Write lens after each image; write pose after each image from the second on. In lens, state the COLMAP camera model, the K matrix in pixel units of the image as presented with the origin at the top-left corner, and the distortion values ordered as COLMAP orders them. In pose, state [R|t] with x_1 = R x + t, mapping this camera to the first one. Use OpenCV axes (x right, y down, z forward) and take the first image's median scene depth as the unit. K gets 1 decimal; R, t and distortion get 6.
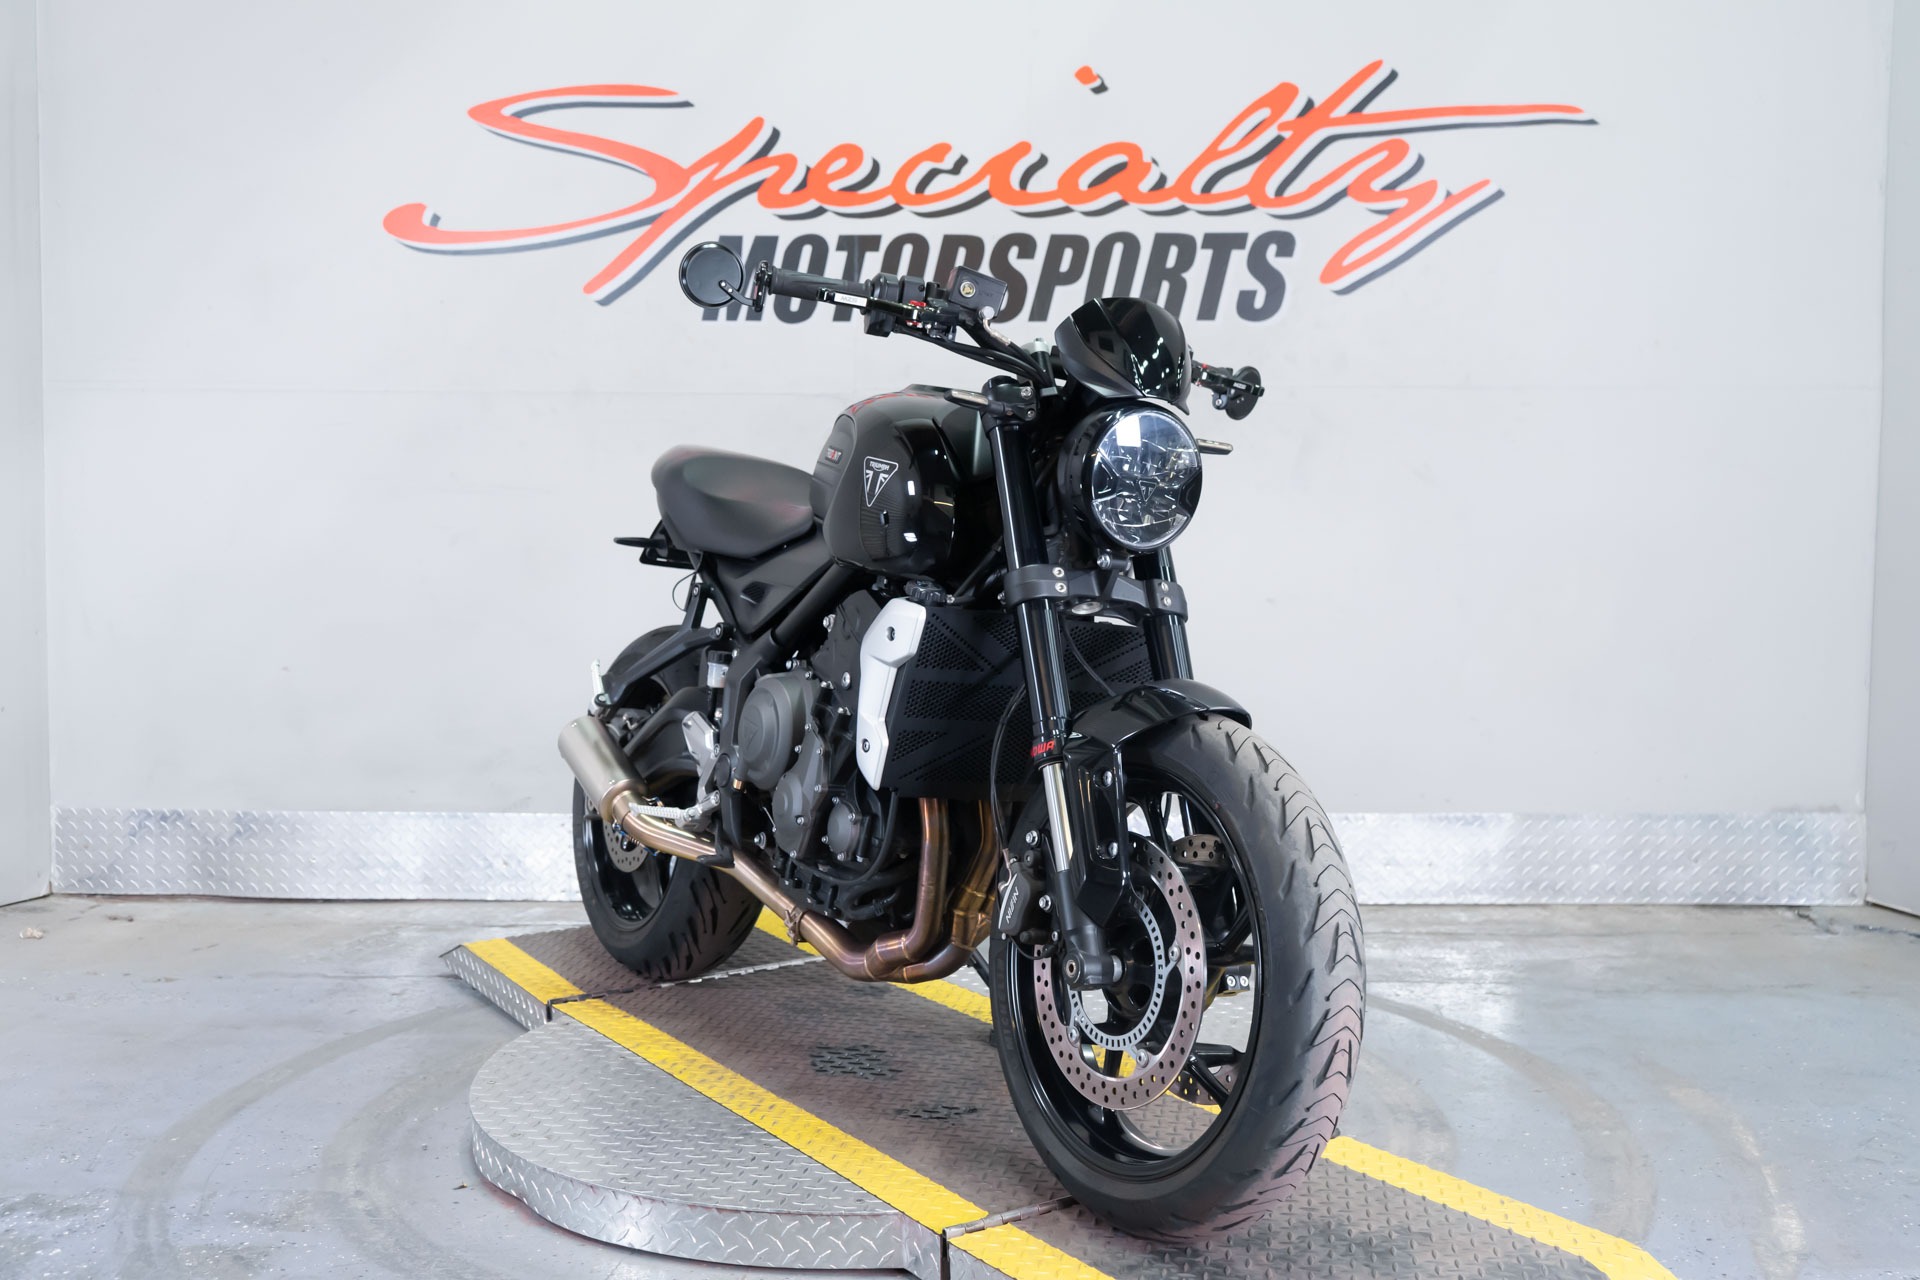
lens RADIAL K [[1915.6, 0, 962.4], [0, 1915.6, 623.3], [0, 0, 1]] dist [0.017961, 0.000000]
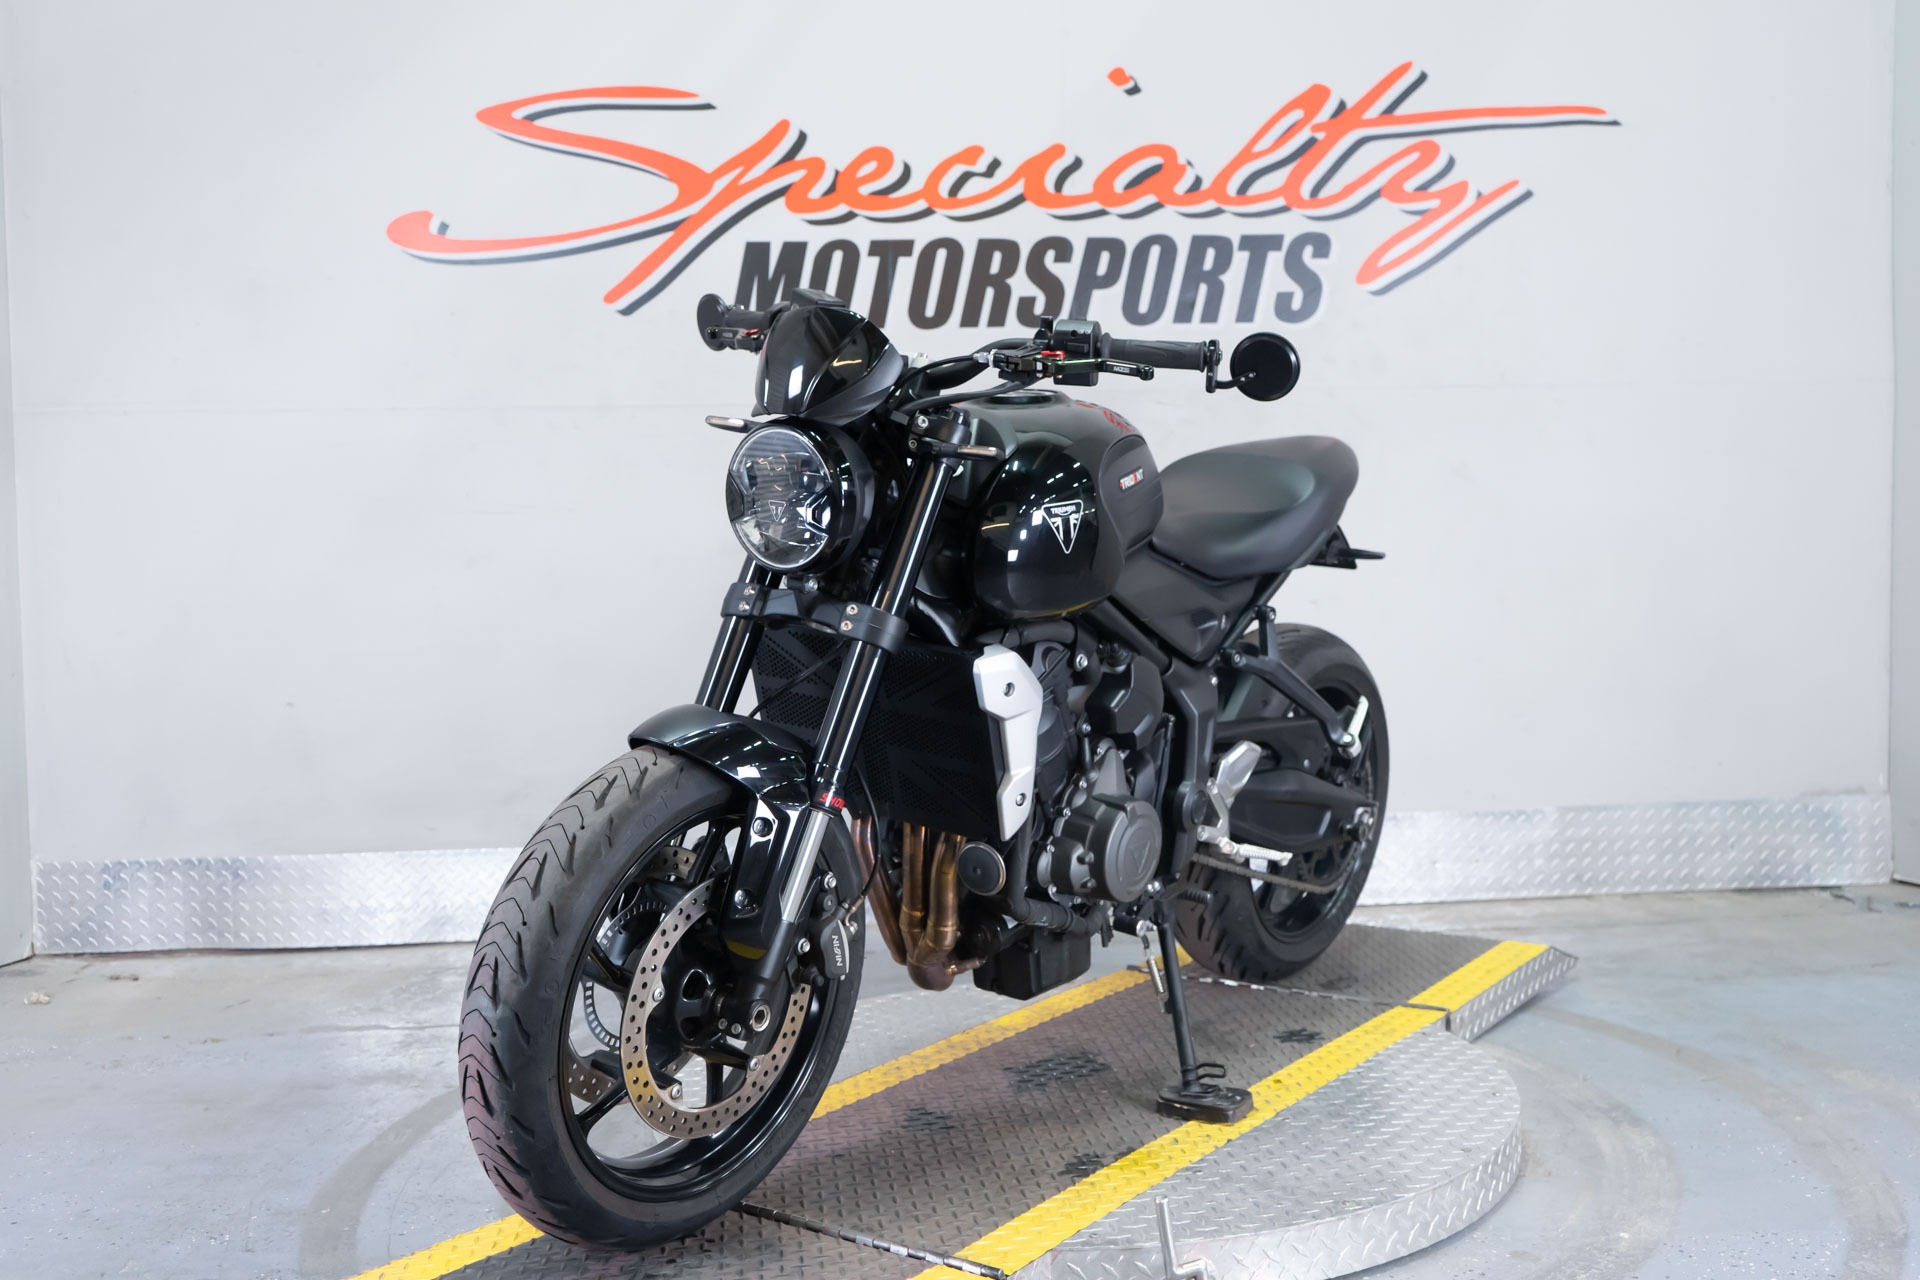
lens RADIAL K [[1915.6, 0, 963.8], [0, 1915.6, 627.4], [0, 0, 1]] dist [0.017961, 0.000000]
pose [[0.994049, -0.029116, 0.104967, -0.126738], [0.029742, 0.999548, -0.004397, -0.000189], [-0.104792, 0.007493, 0.994466, 0.027948]]
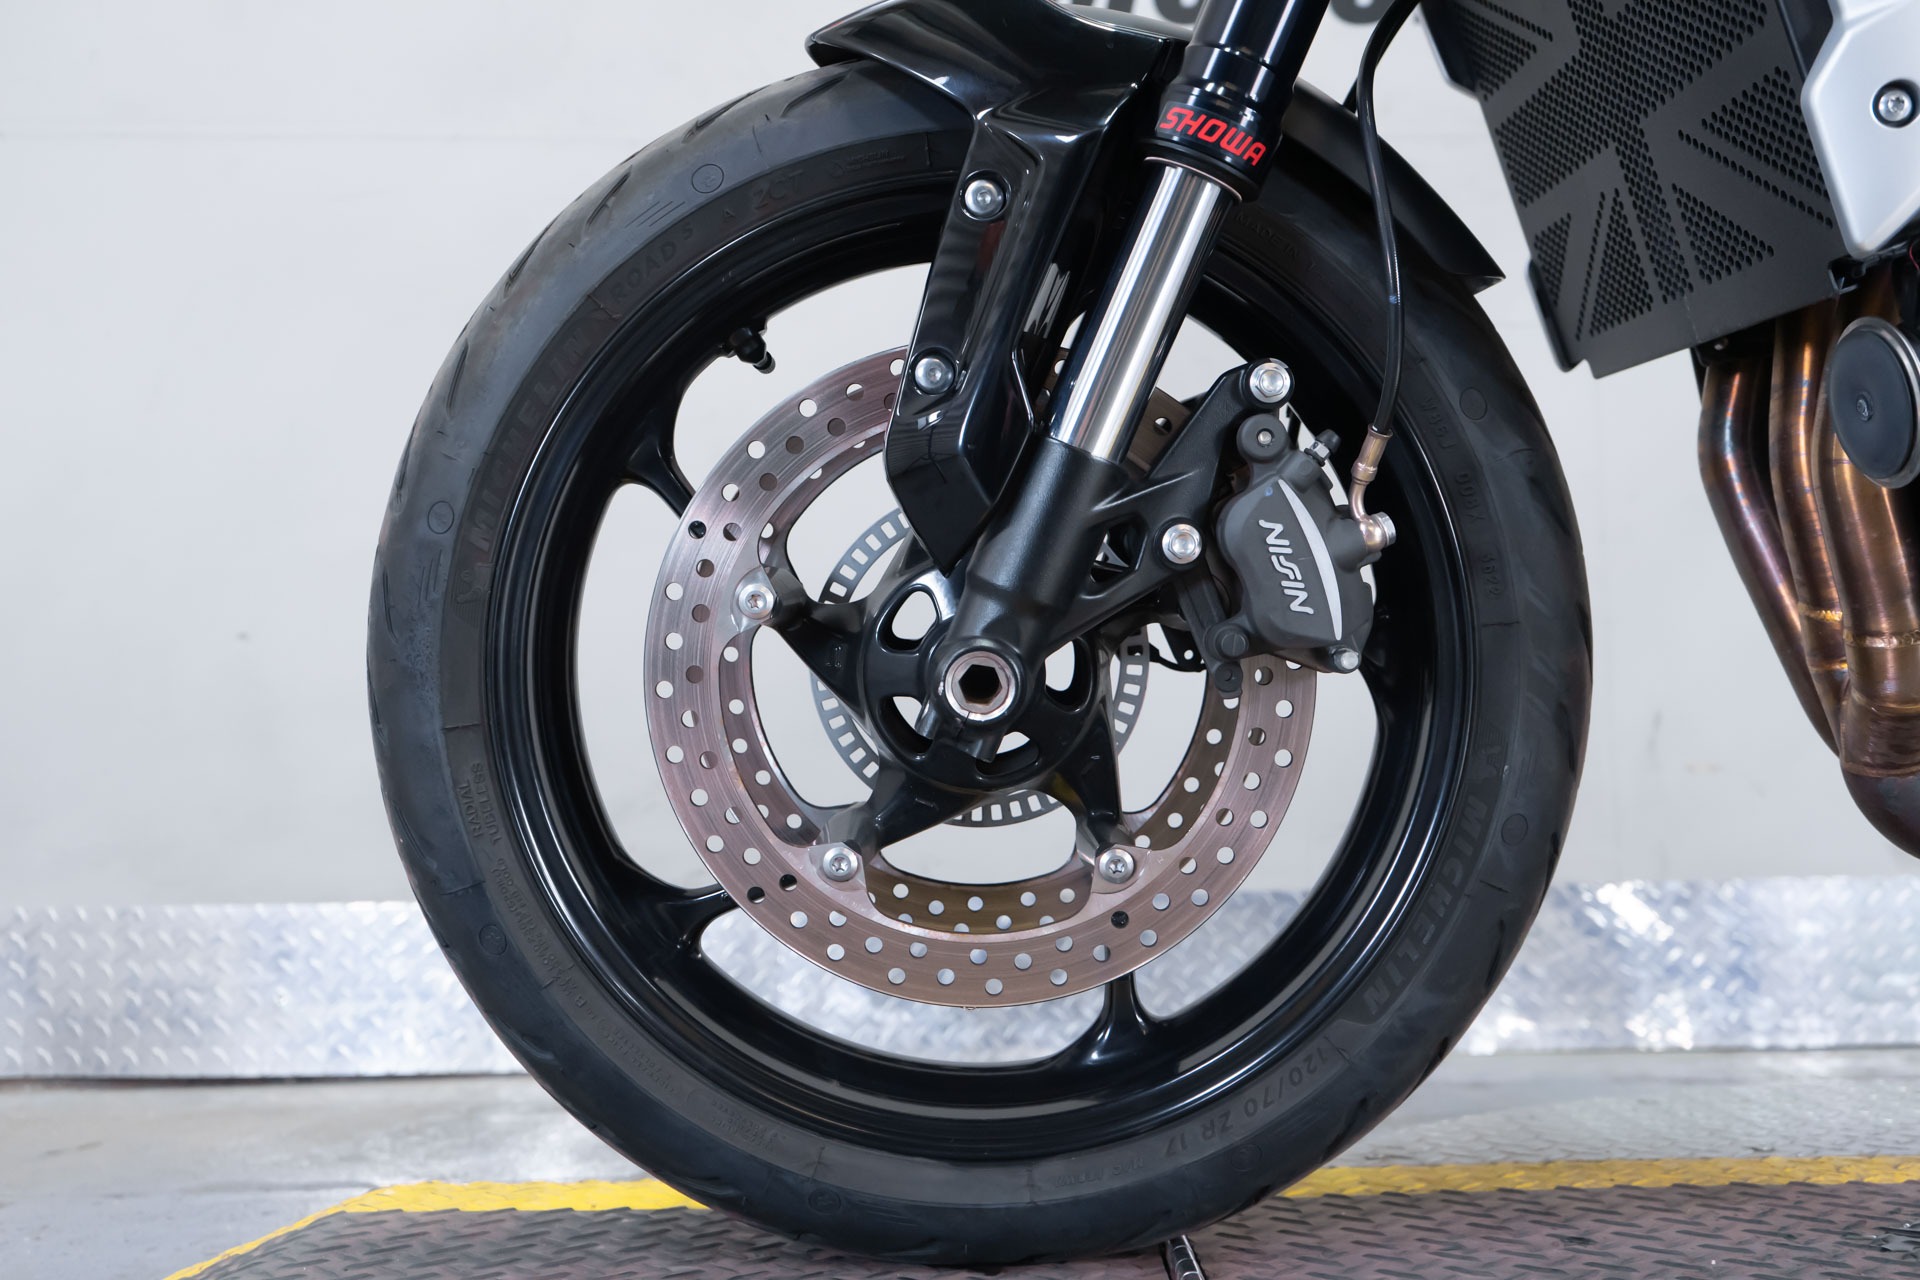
lens RADIAL K [[1915.6, 0, 965.1], [0, 1915.6, 630.8], [0, 0, 1]] dist [0.017961, 0.000000]
pose [[0.995998, -0.000035, 0.089379, -0.208648], [0.014348, 0.987095, -0.159495, 0.115382], [-0.088220, 0.160139, 0.983144, 0.475494]]
